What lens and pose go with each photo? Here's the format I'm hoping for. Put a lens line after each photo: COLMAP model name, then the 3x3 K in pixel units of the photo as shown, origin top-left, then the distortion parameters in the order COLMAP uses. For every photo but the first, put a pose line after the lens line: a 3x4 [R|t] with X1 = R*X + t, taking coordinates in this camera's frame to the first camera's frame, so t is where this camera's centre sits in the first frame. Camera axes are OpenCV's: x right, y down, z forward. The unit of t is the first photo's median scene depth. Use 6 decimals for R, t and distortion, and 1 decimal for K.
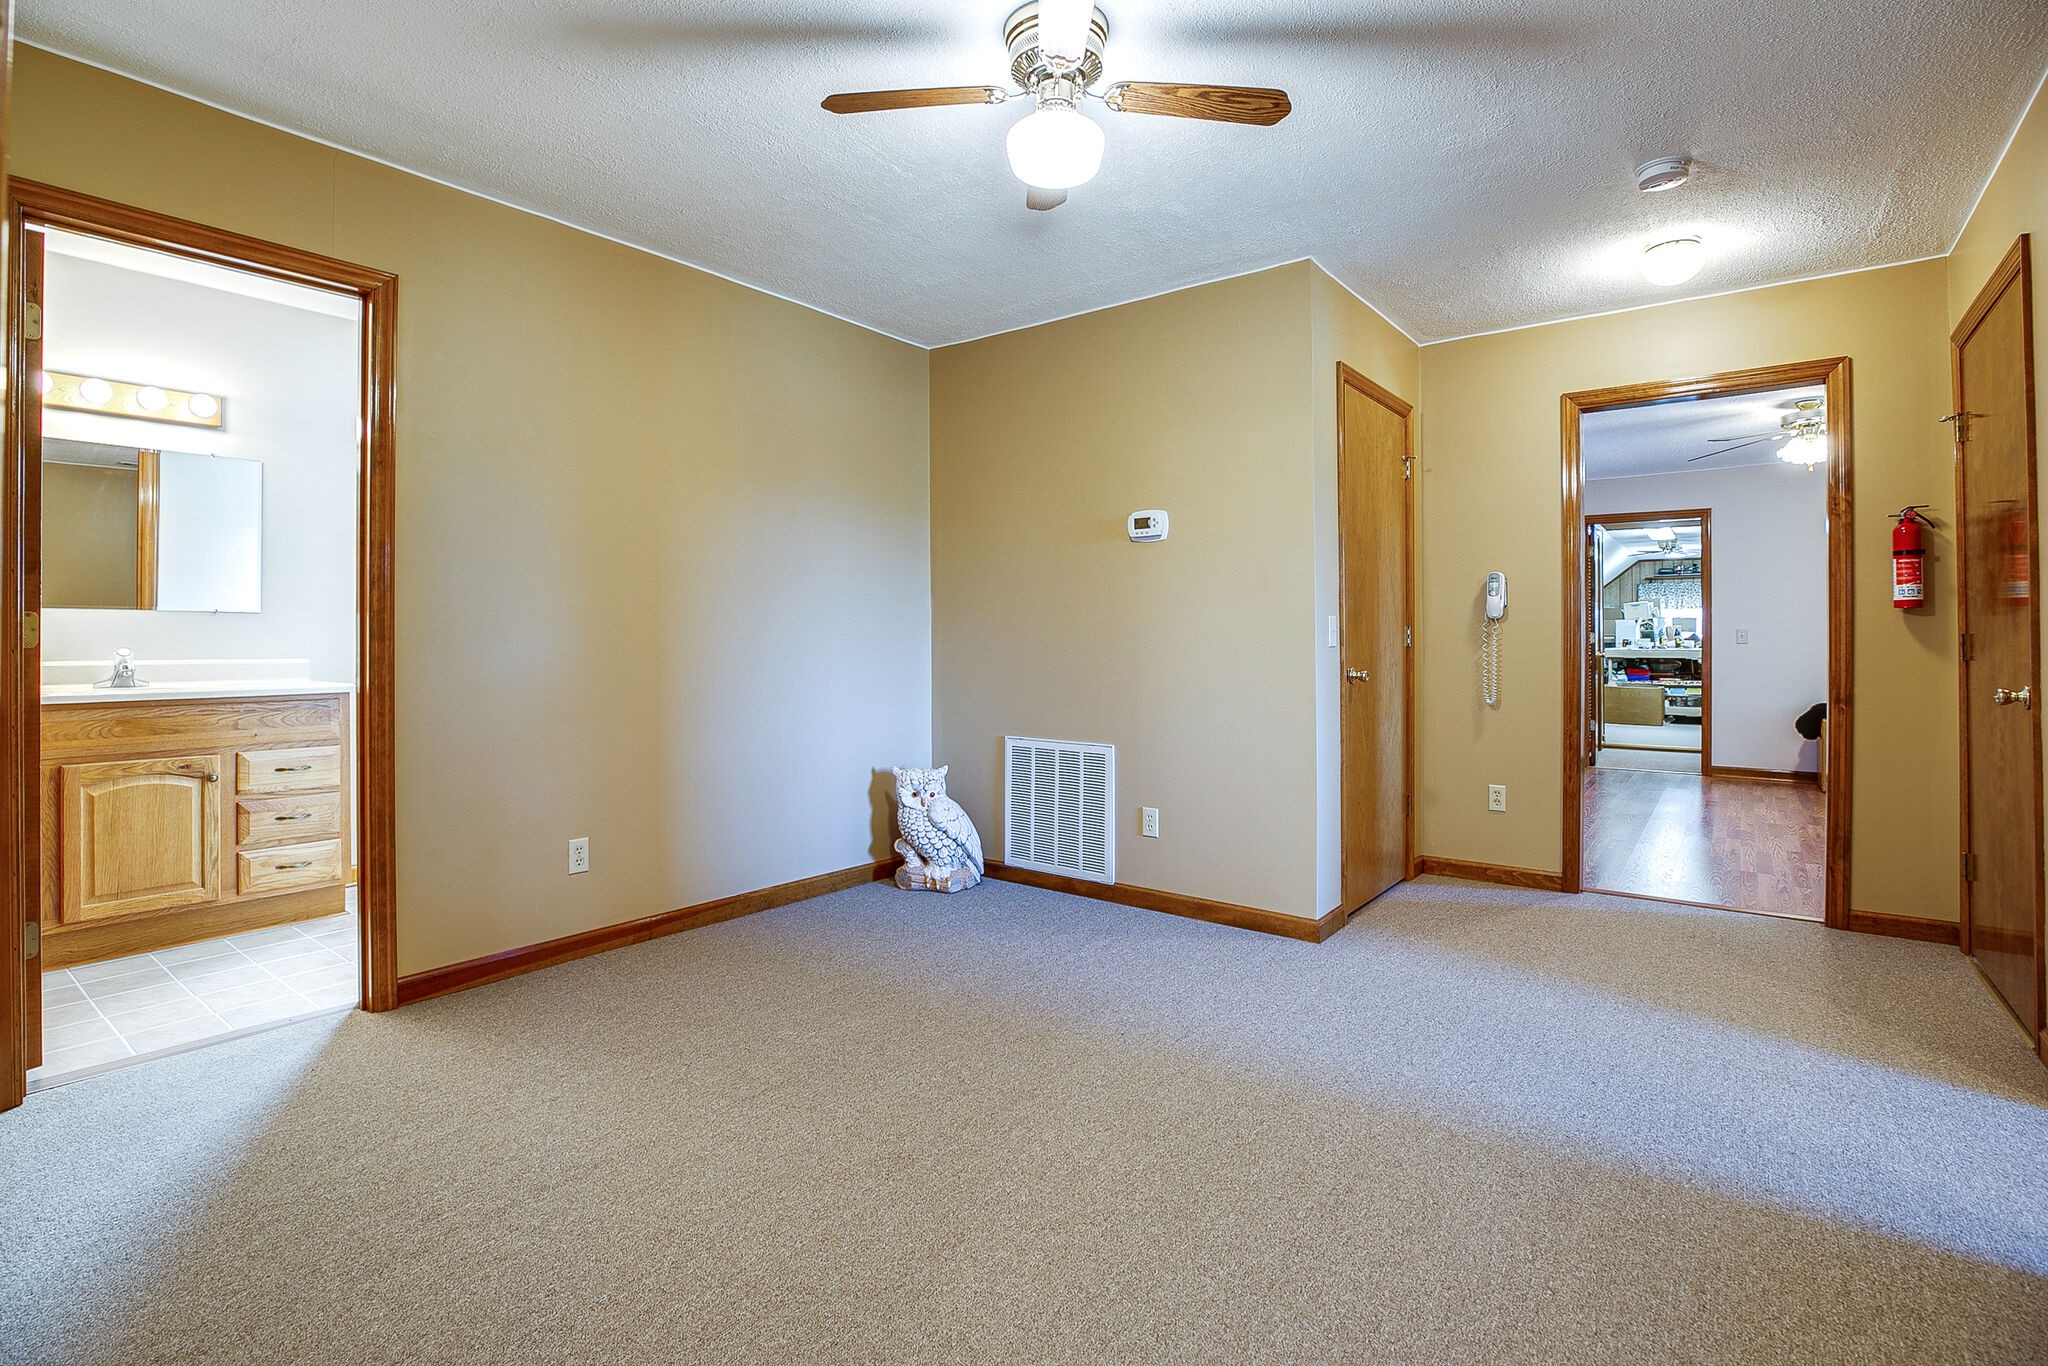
lens RADIAL K [[955.2, 0, 1019.6], [0, 955.2, 654.3], [0, 0, 1]] dist [-0.030649, 0.000237]
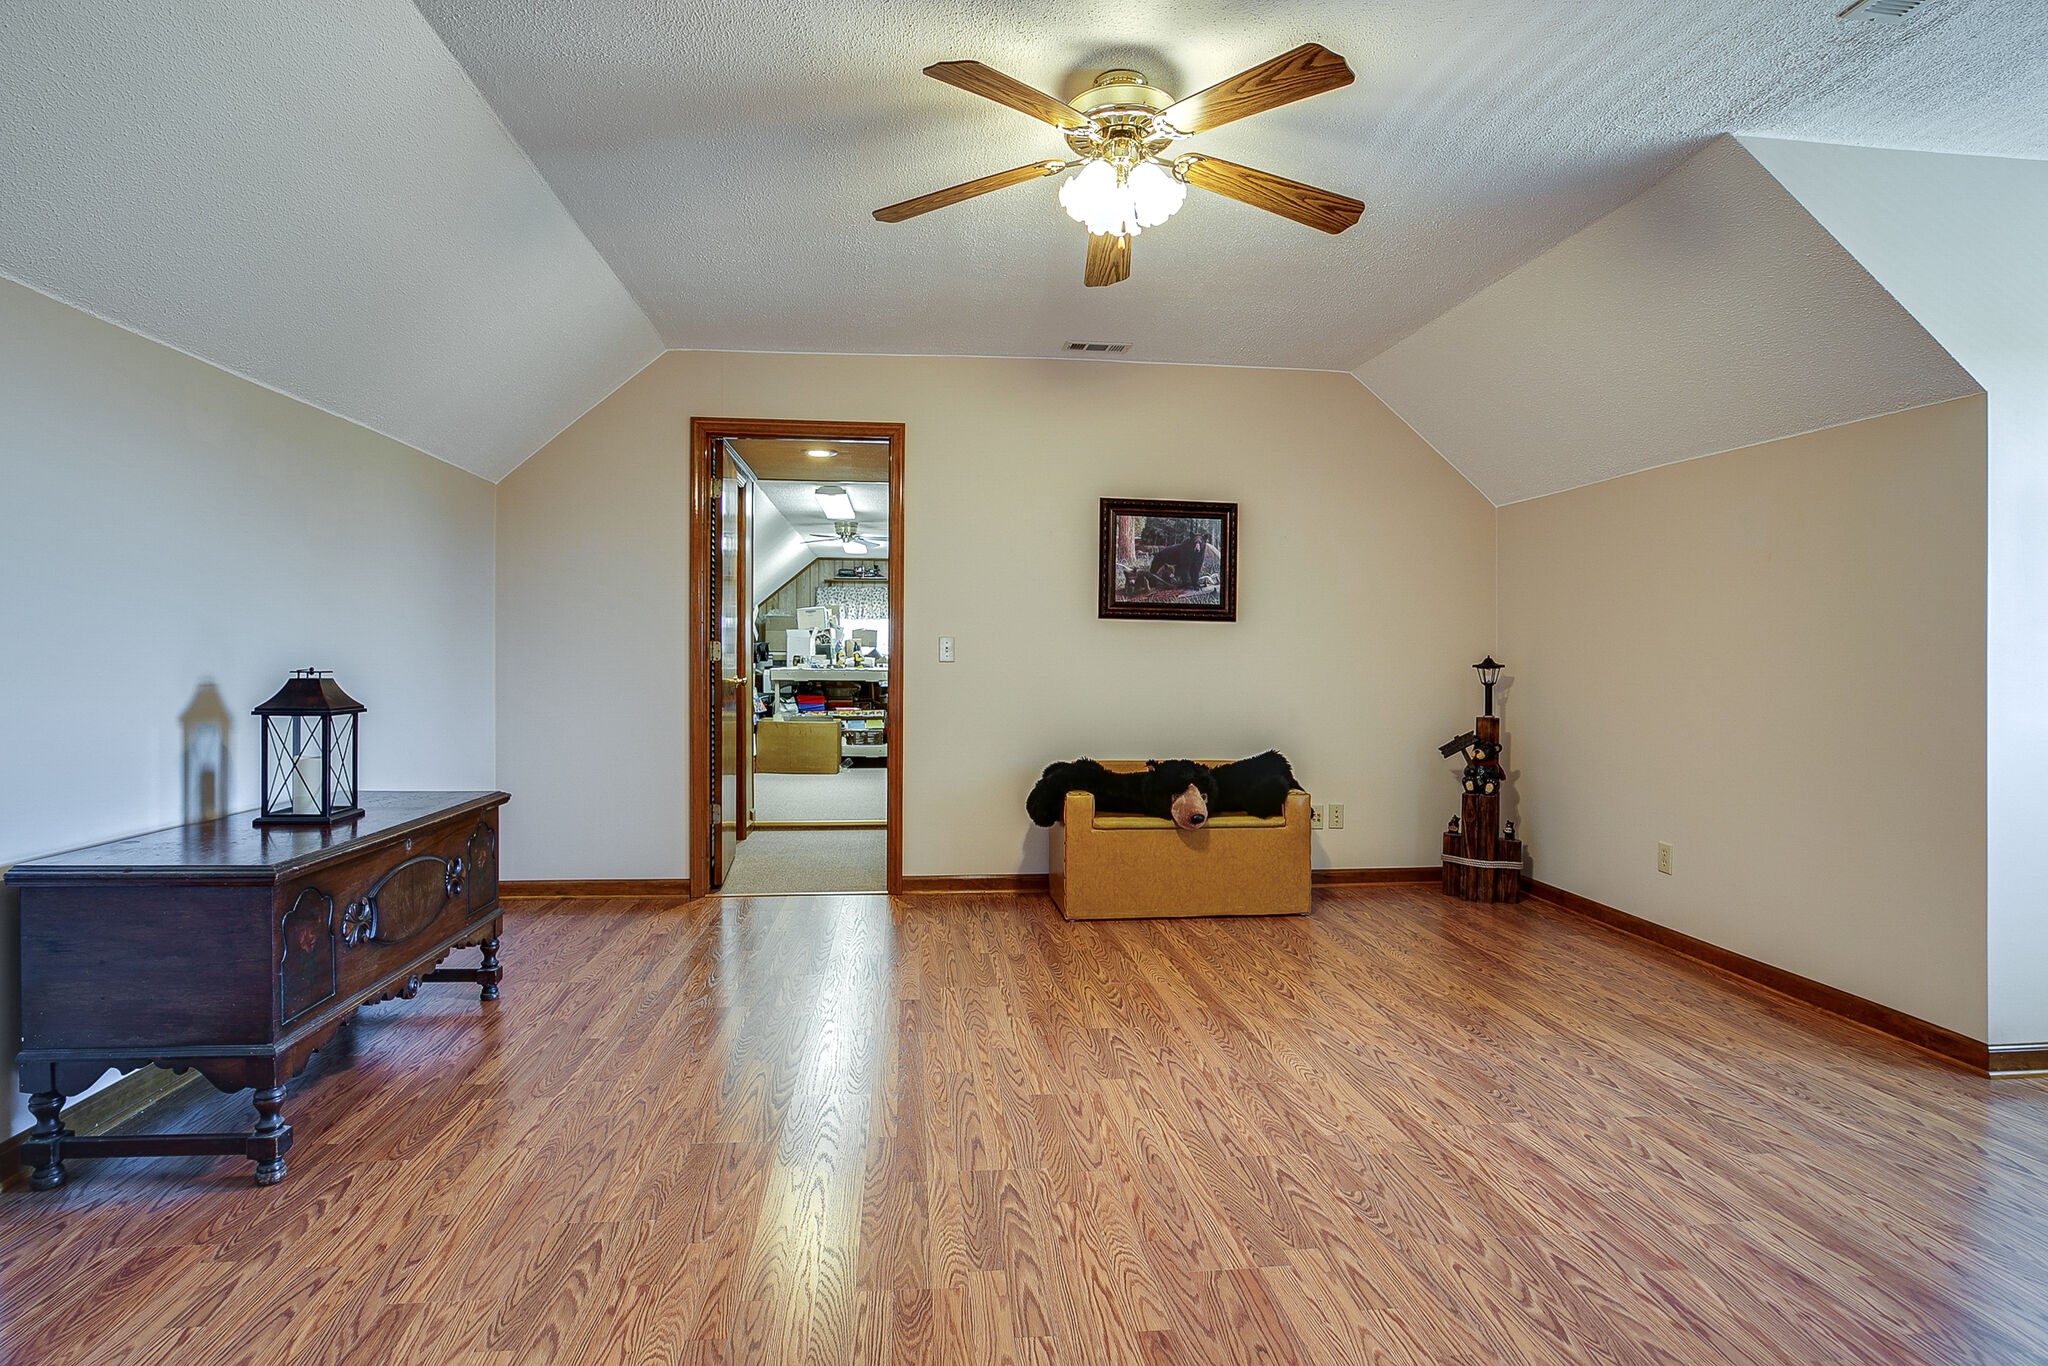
lens RADIAL K [[955.2, 0, 1019.6], [0, 955.2, 654.3], [0, 0, 1]] dist [-0.030649, 0.000237]
pose [[0.714868, 0.012552, 0.699147, 0.395738], [-0.002503, 0.999878, -0.015392, -0.009170], [-0.699255, 0.009254, 0.714812, 0.555142]]
